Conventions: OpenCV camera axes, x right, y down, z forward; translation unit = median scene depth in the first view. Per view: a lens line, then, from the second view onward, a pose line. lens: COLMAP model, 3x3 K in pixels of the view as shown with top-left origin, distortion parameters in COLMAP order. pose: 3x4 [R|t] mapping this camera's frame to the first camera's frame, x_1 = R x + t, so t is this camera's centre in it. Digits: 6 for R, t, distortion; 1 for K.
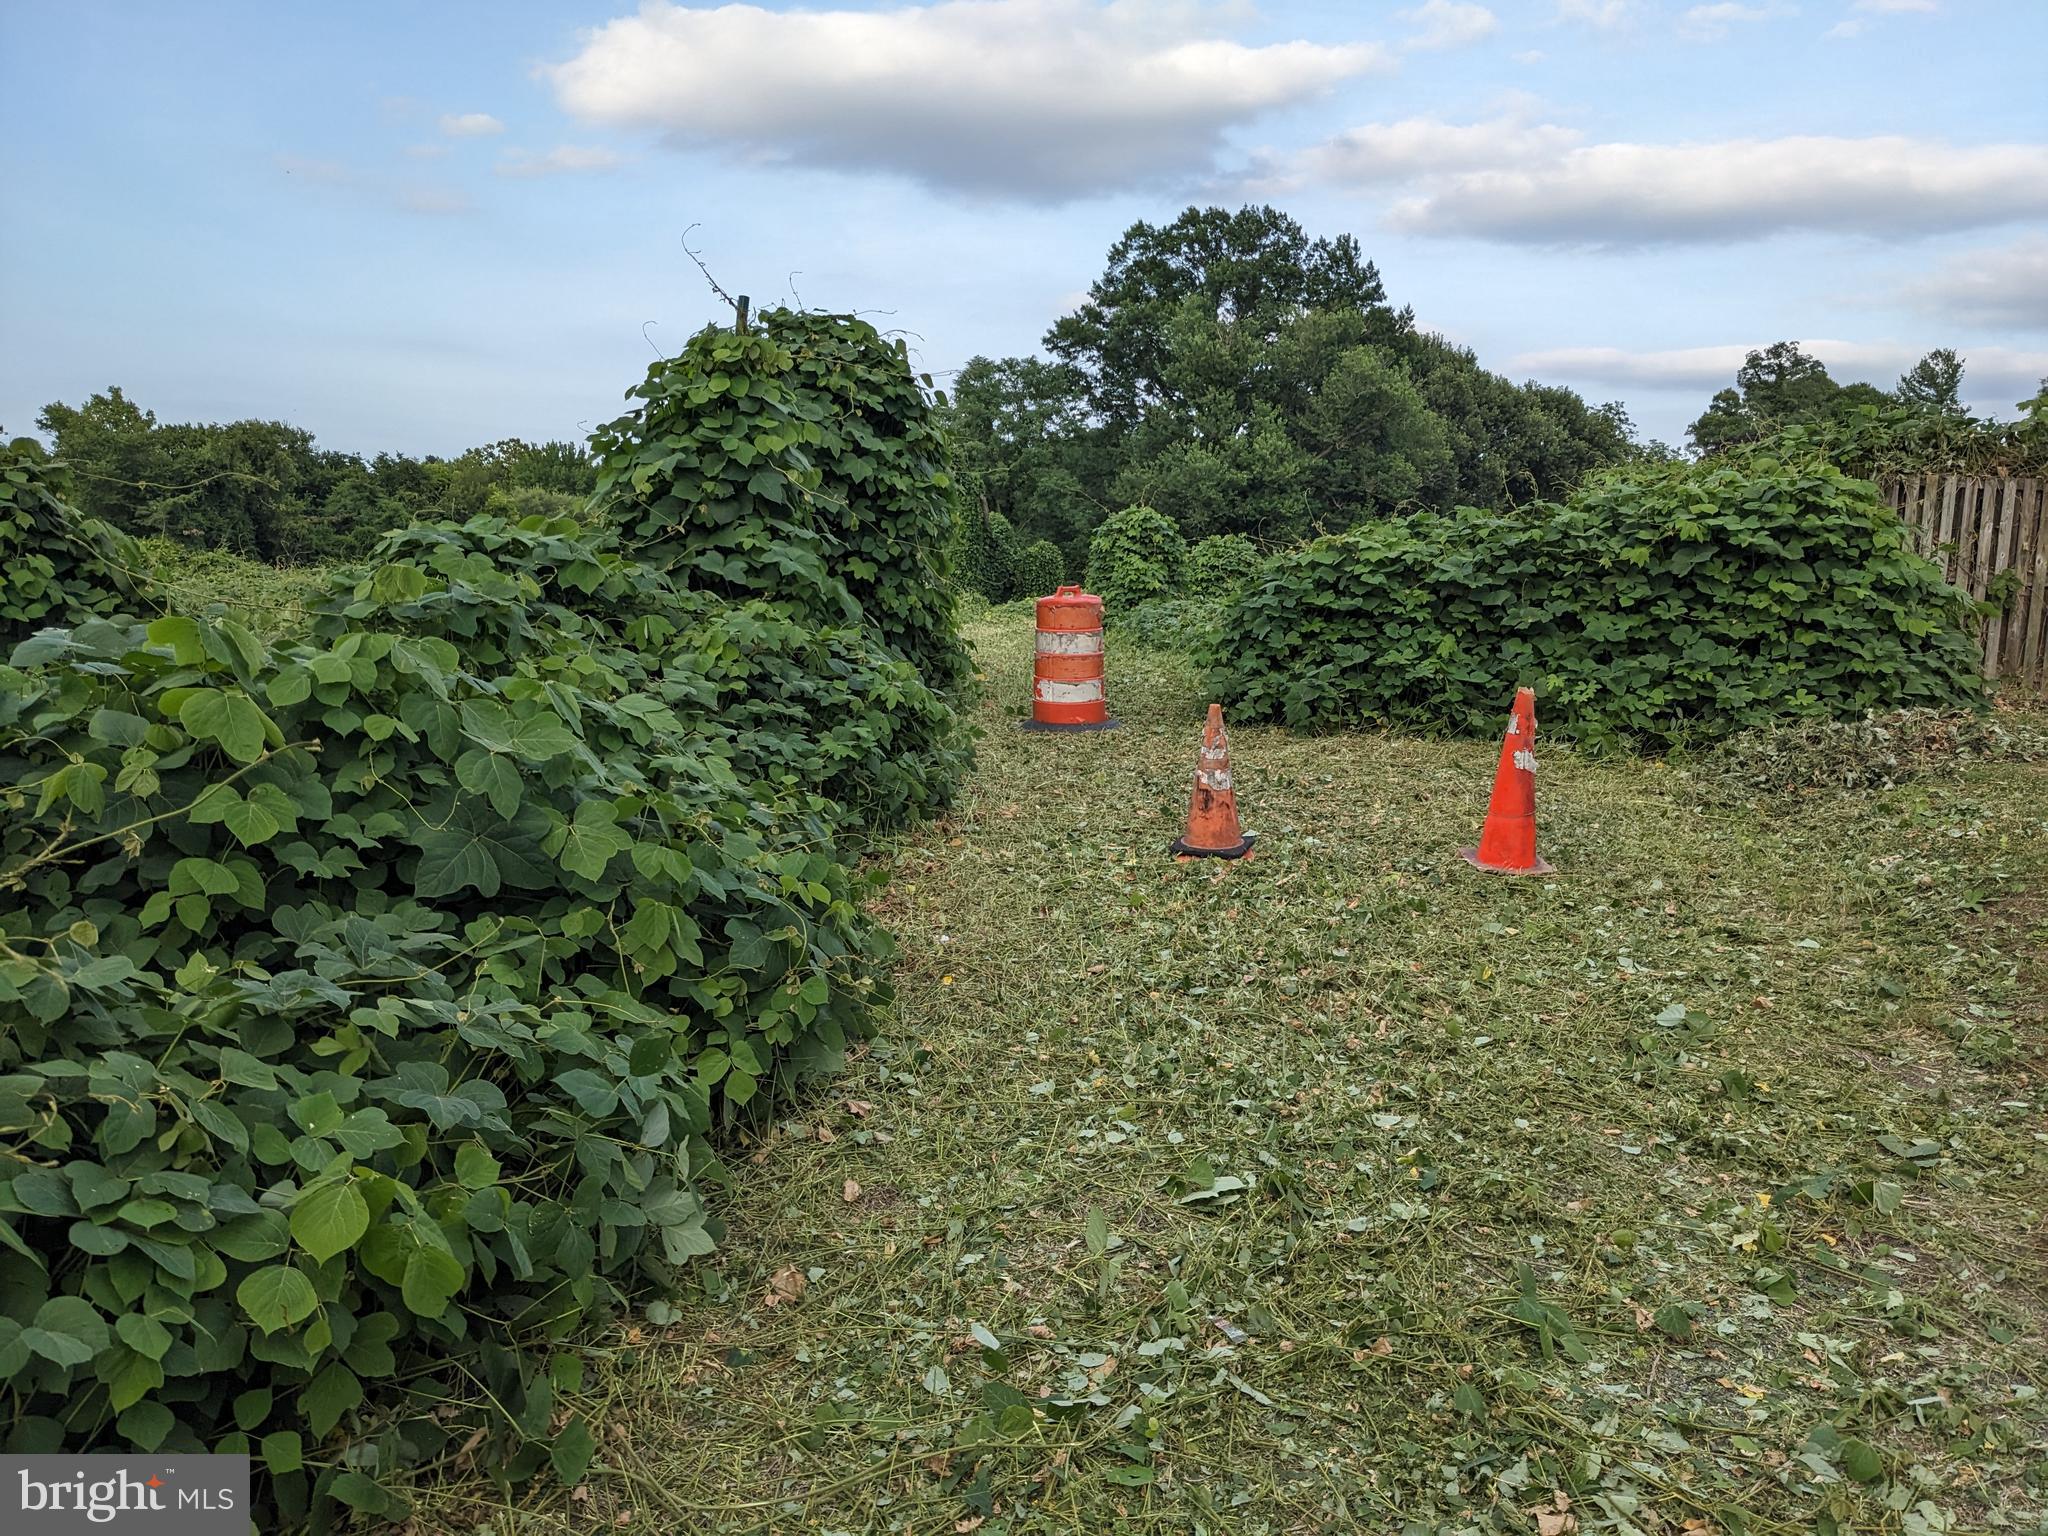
lens RADIAL K [[1605.3, 0, 1026.4], [0, 1605.3, 790.4], [0, 0, 1]] dist [0.067684, -0.115060]
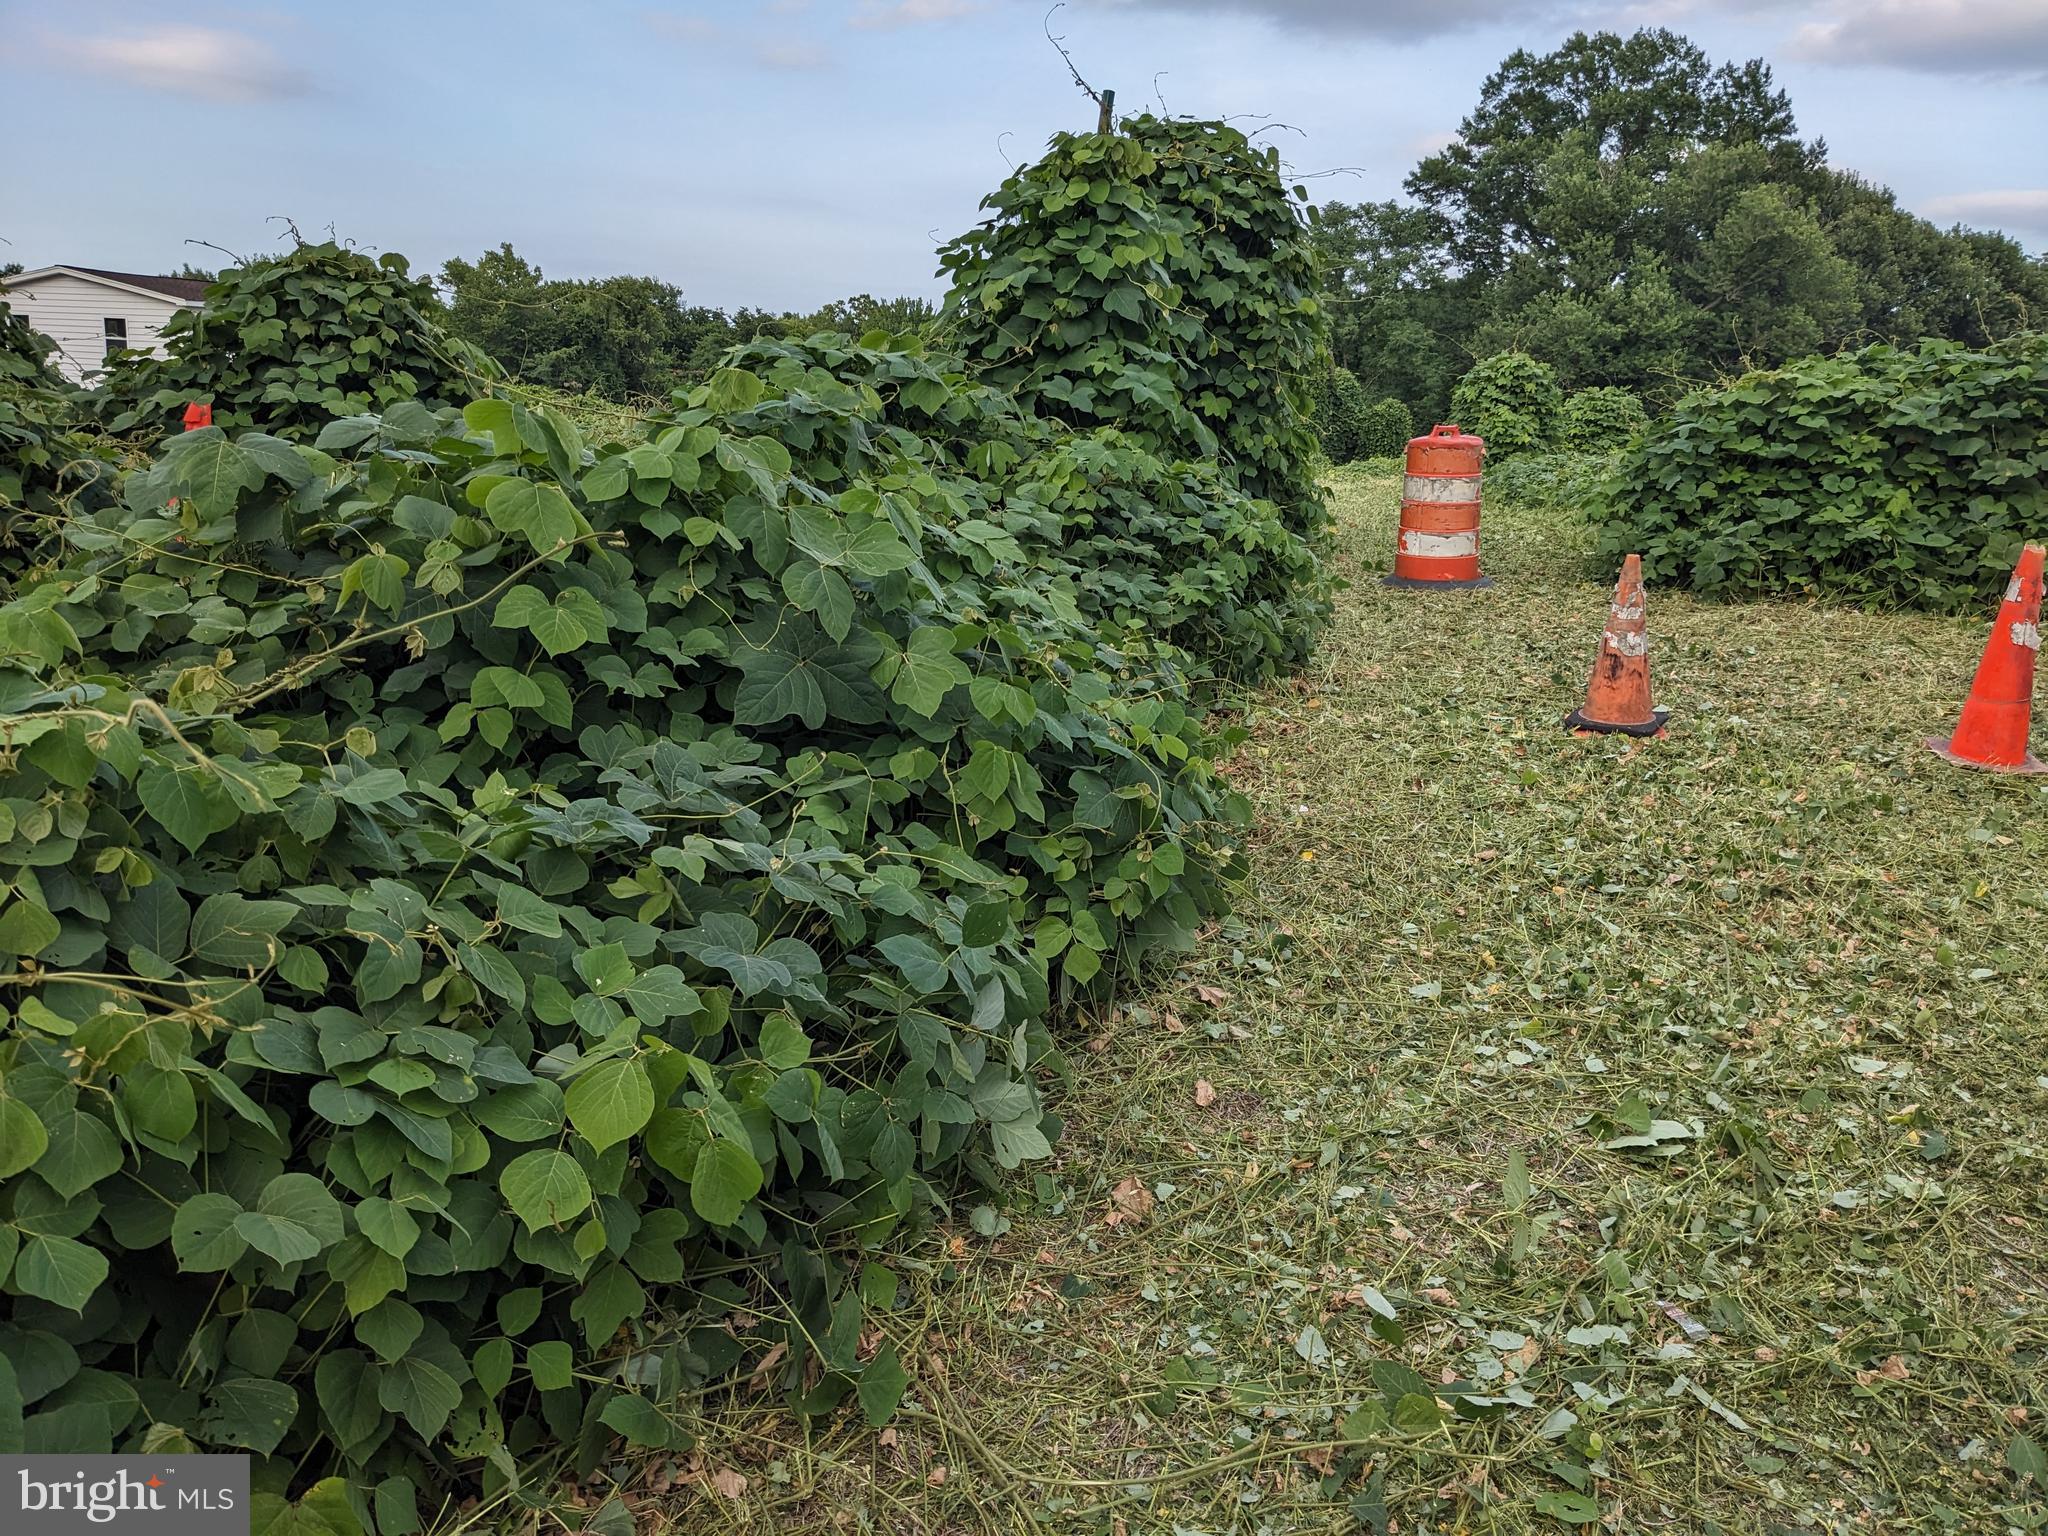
lens RADIAL K [[1599.3, 0, 1024.8], [0, 1599.3, 797.2], [0, 0, 1]] dist [0.047305, -0.078805]
pose [[0.979002, 0.059657, -0.194924, -0.034002], [-0.042203, 0.994817, 0.092505, 0.012412], [0.199432, -0.082336, 0.976446, 0.121629]]
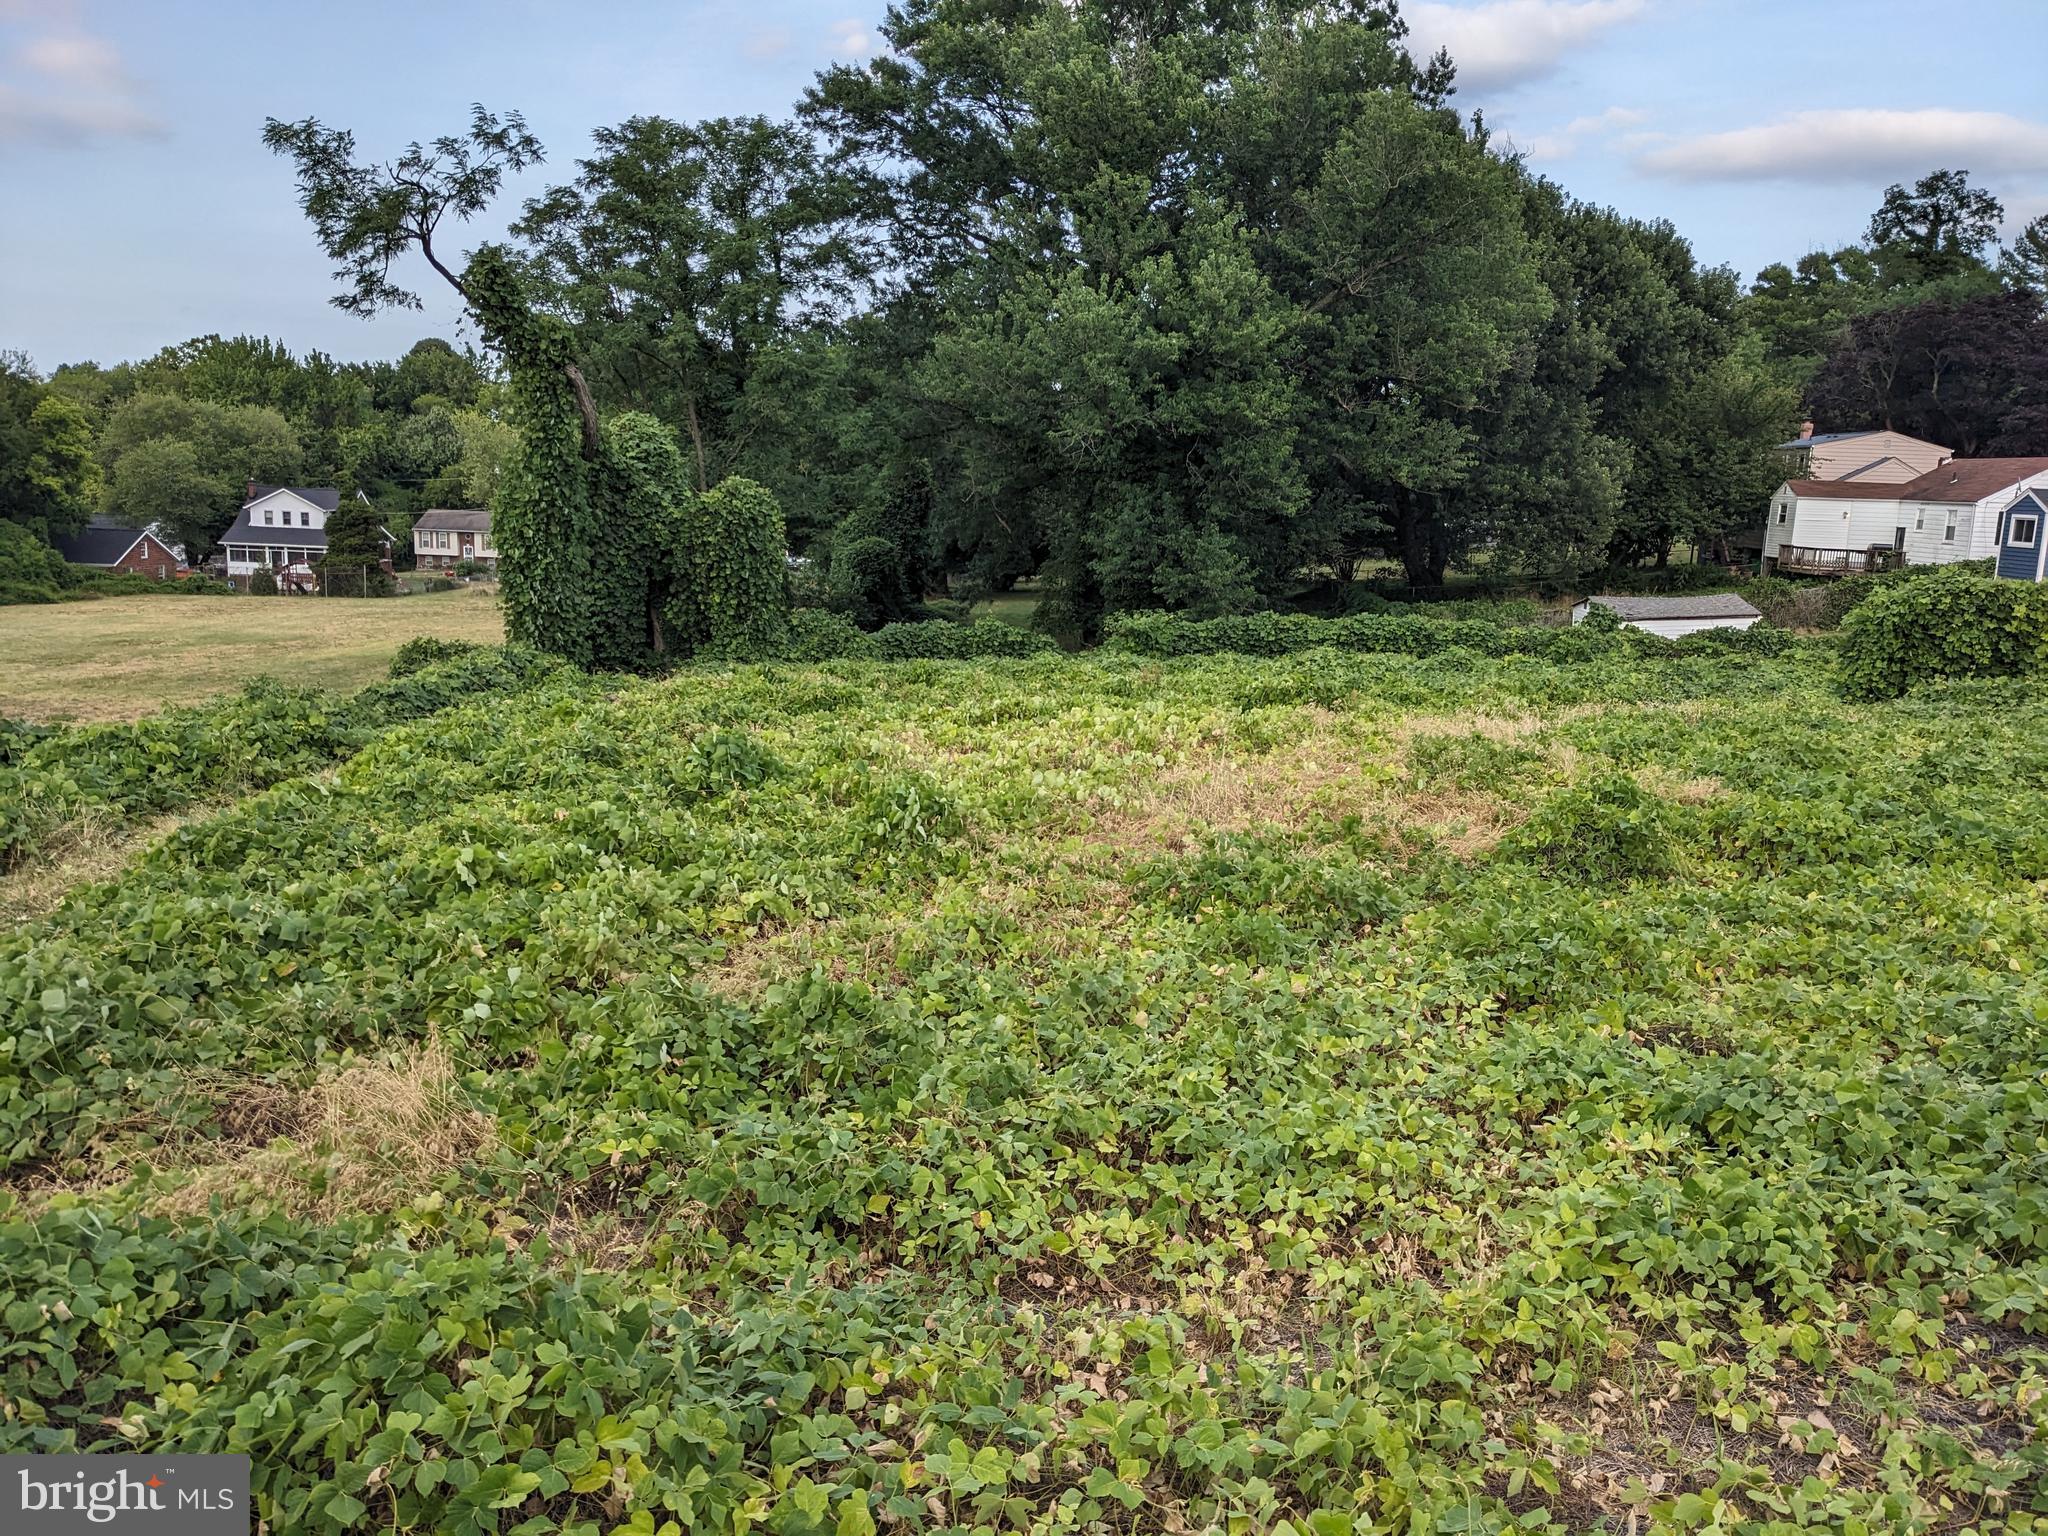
lens RADIAL K [[1581.7, 0, 1010.6], [0, 1581.7, 759.9], [0, 0, 1]] dist [0.051015, -0.082803]
pose [[0.997997, -0.012488, 0.062024, 0.862698], [0.010465, 0.999406, 0.032830, -1.339410], [-0.062397, -0.032115, 0.997535, 8.179688]]
